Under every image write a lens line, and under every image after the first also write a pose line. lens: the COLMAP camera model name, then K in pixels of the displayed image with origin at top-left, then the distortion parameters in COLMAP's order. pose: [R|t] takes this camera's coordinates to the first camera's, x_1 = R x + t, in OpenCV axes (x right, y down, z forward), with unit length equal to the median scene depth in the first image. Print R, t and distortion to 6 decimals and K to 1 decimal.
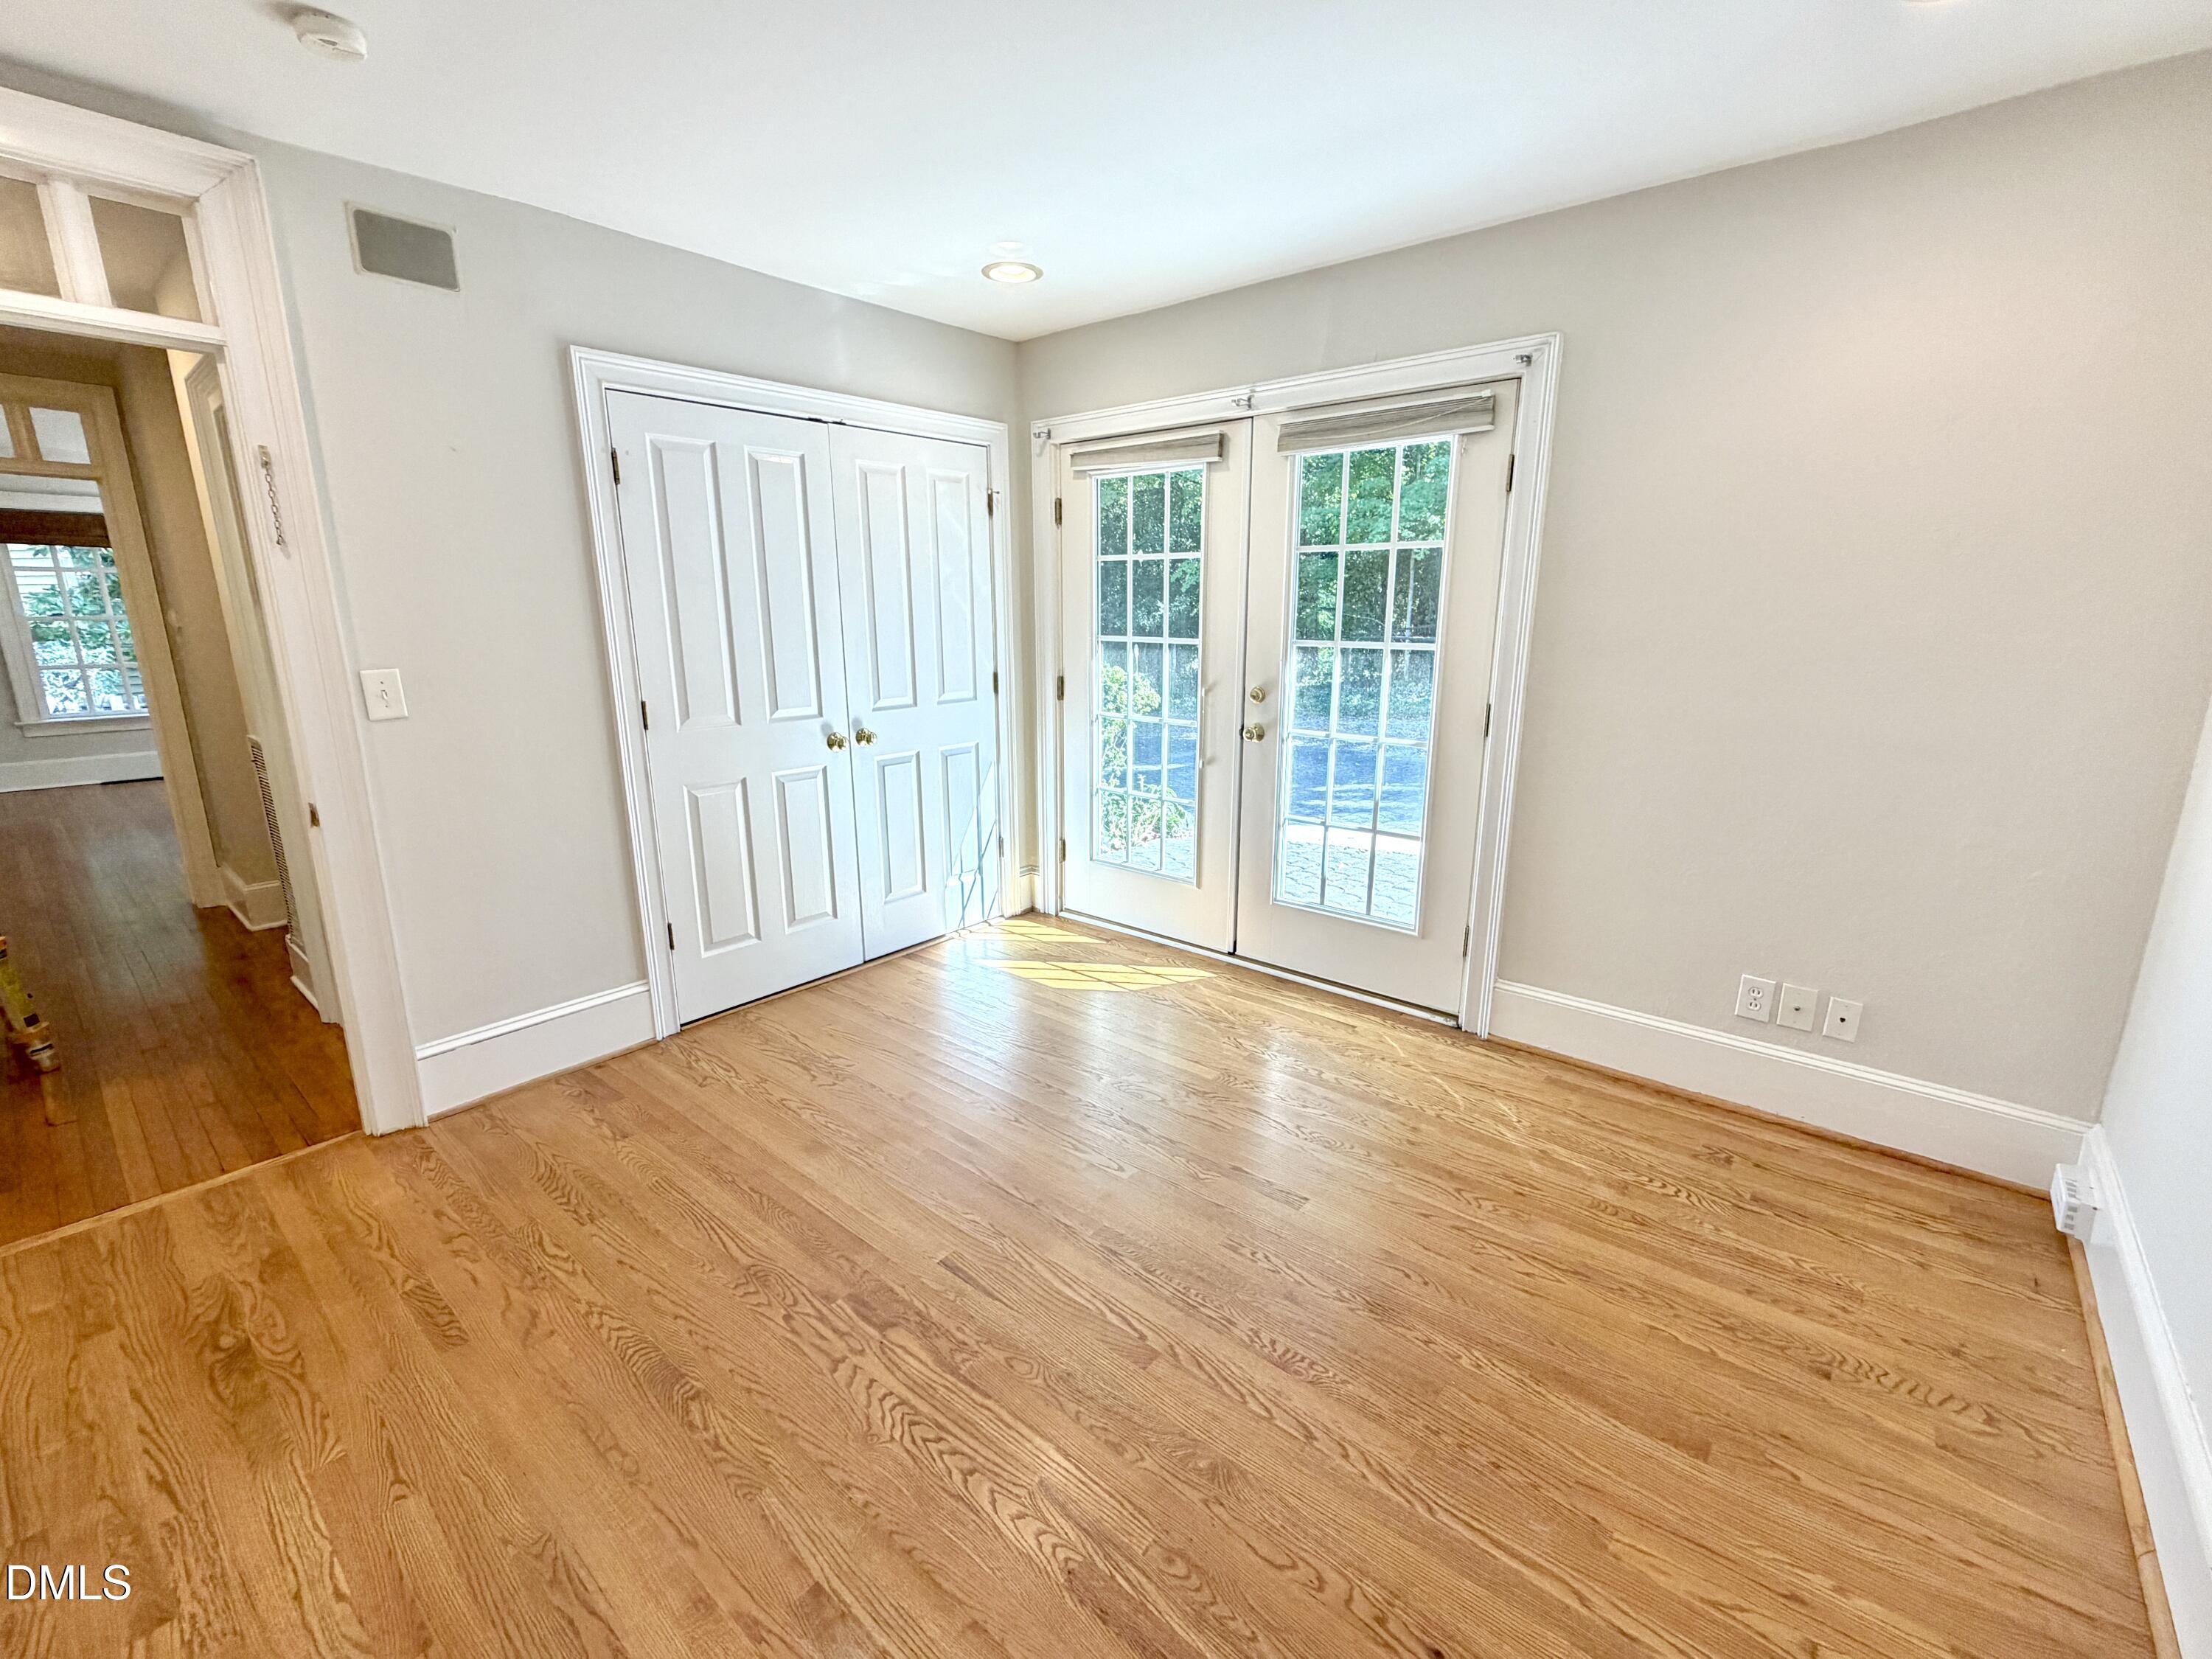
lens RADIAL K [[956.9, 0, 1115.7], [0, 956.9, 831.7], [0, 0, 1]] dist [-0.002169, 0.000332]
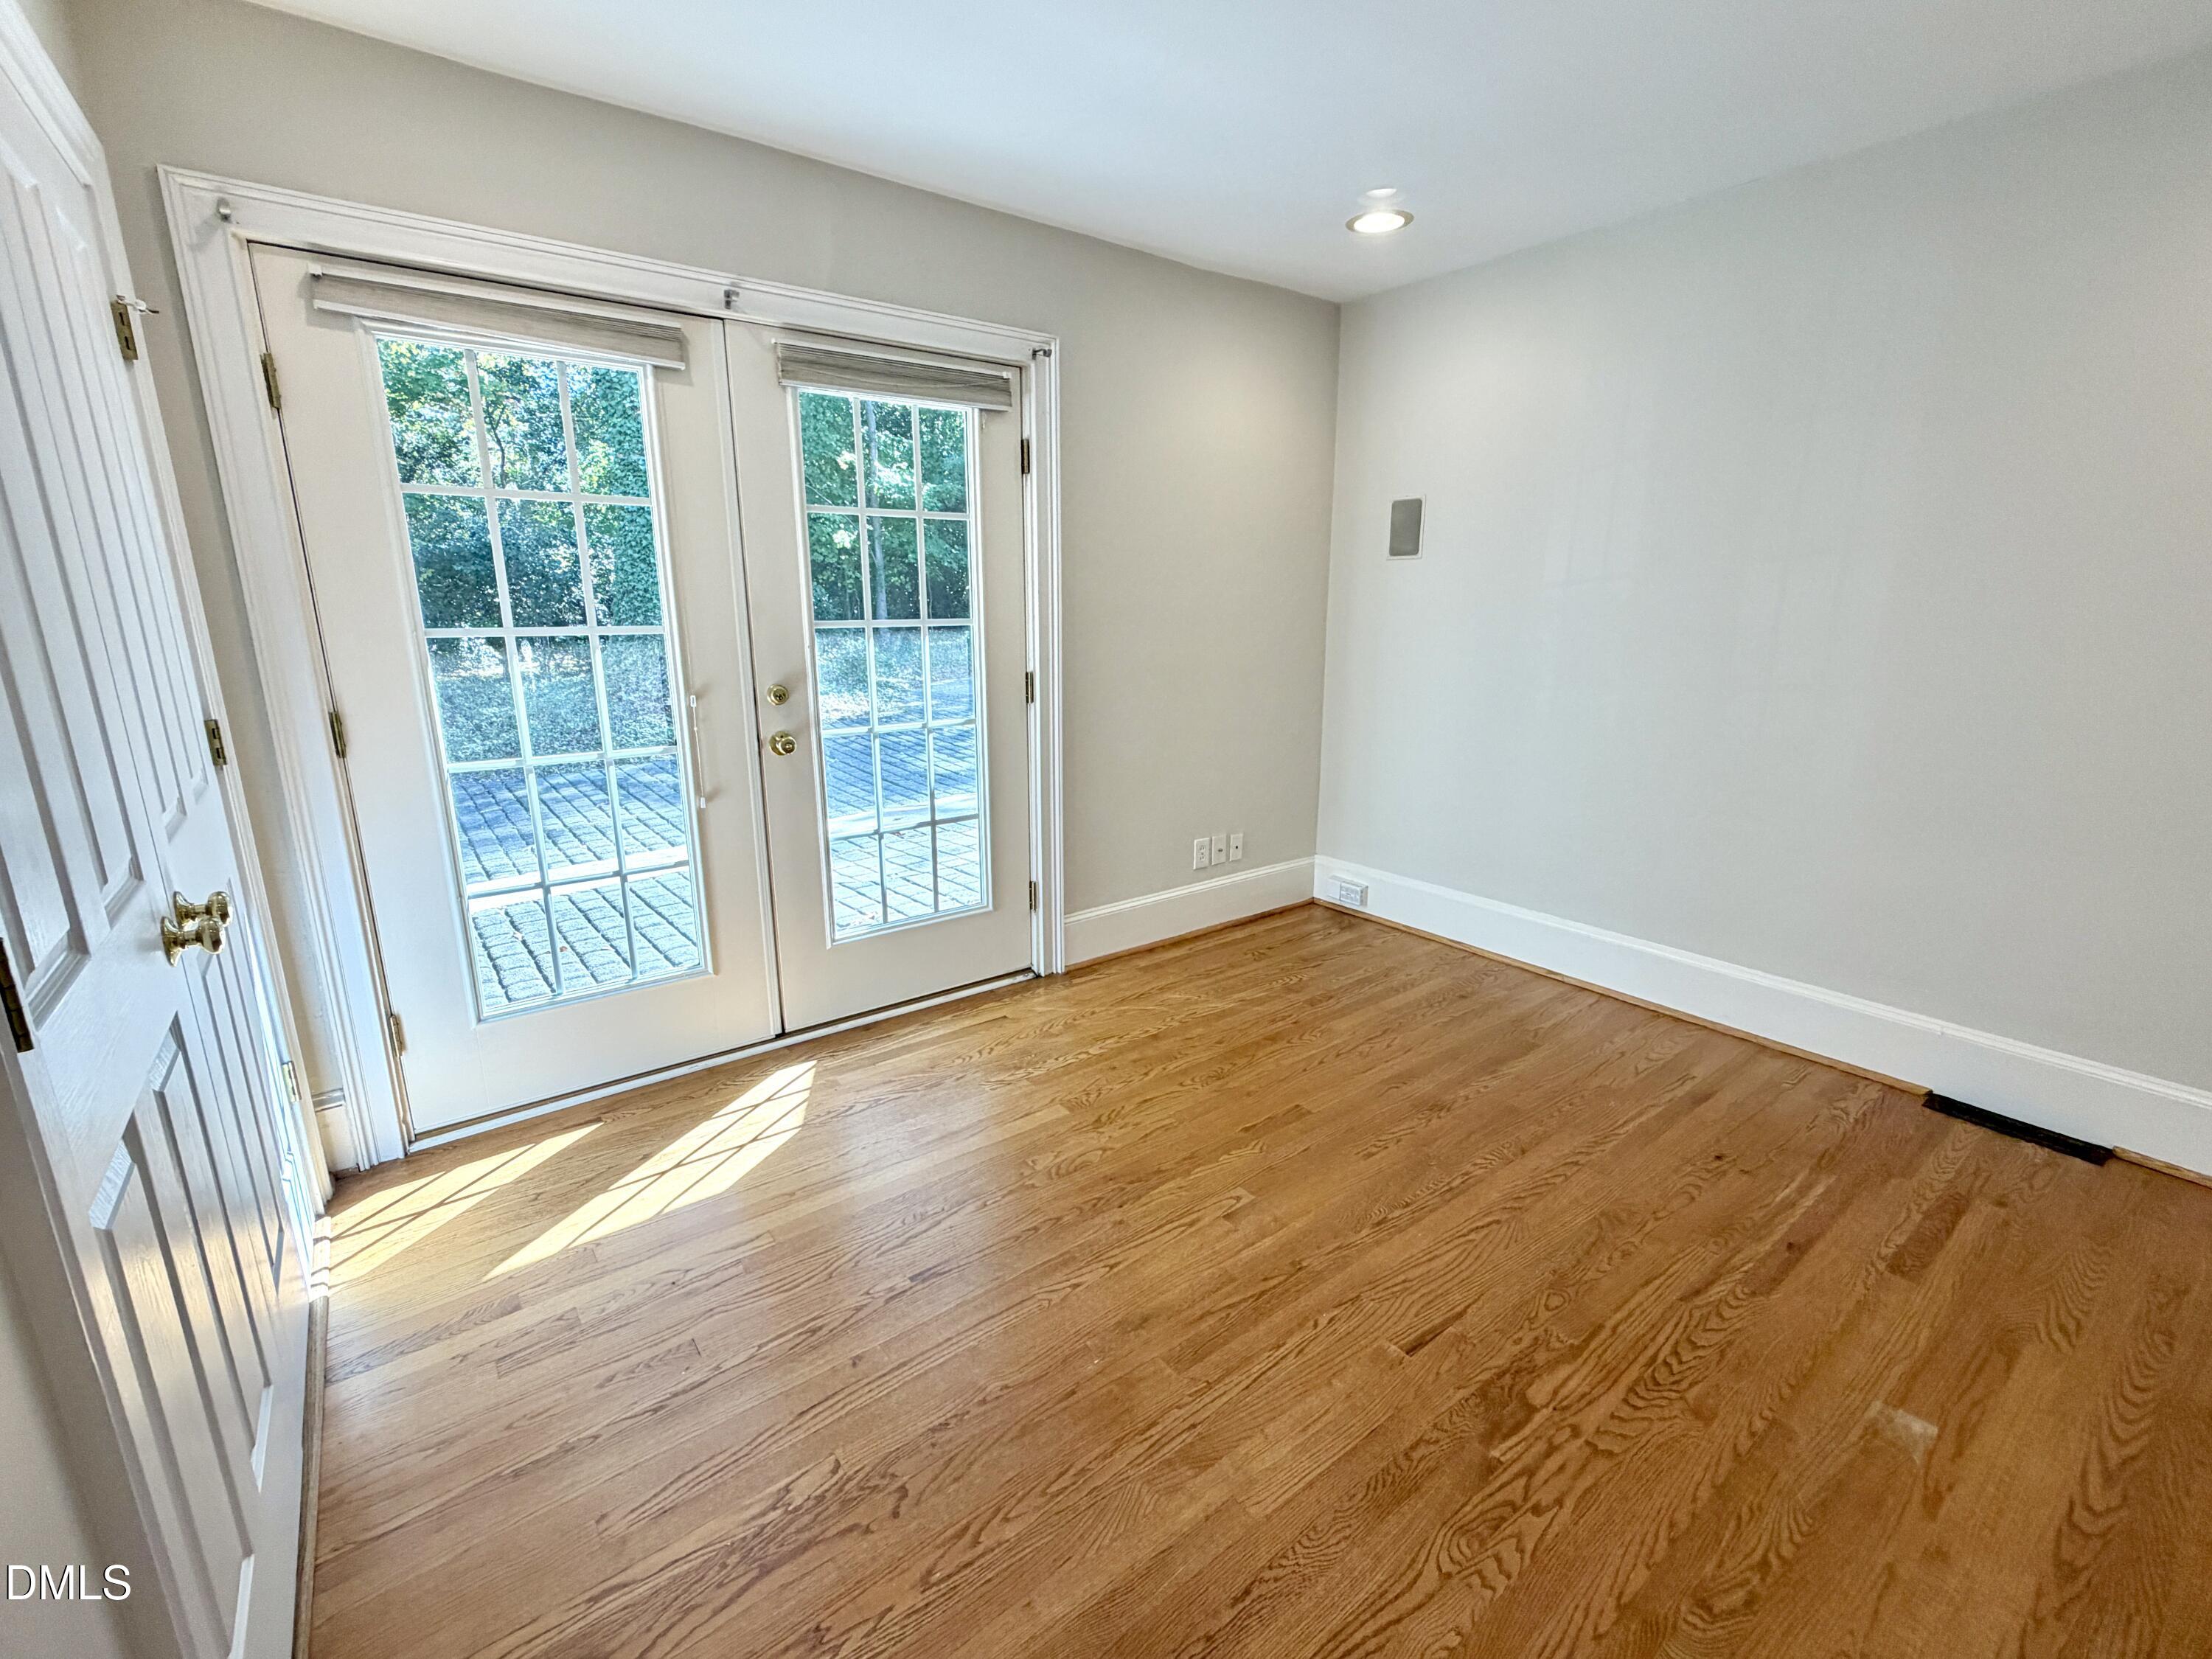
lens RADIAL K [[956.9, 0, 1115.8], [0, 956.9, 824.9], [0, 0, 1]] dist [-0.002169, 0.000332]
pose [[0.210213, -0.231574, 0.949834, -0.633611], [0.222479, 0.957383, 0.184177, -0.142313], [-0.952005, 0.172602, 0.252775, 0.649970]]
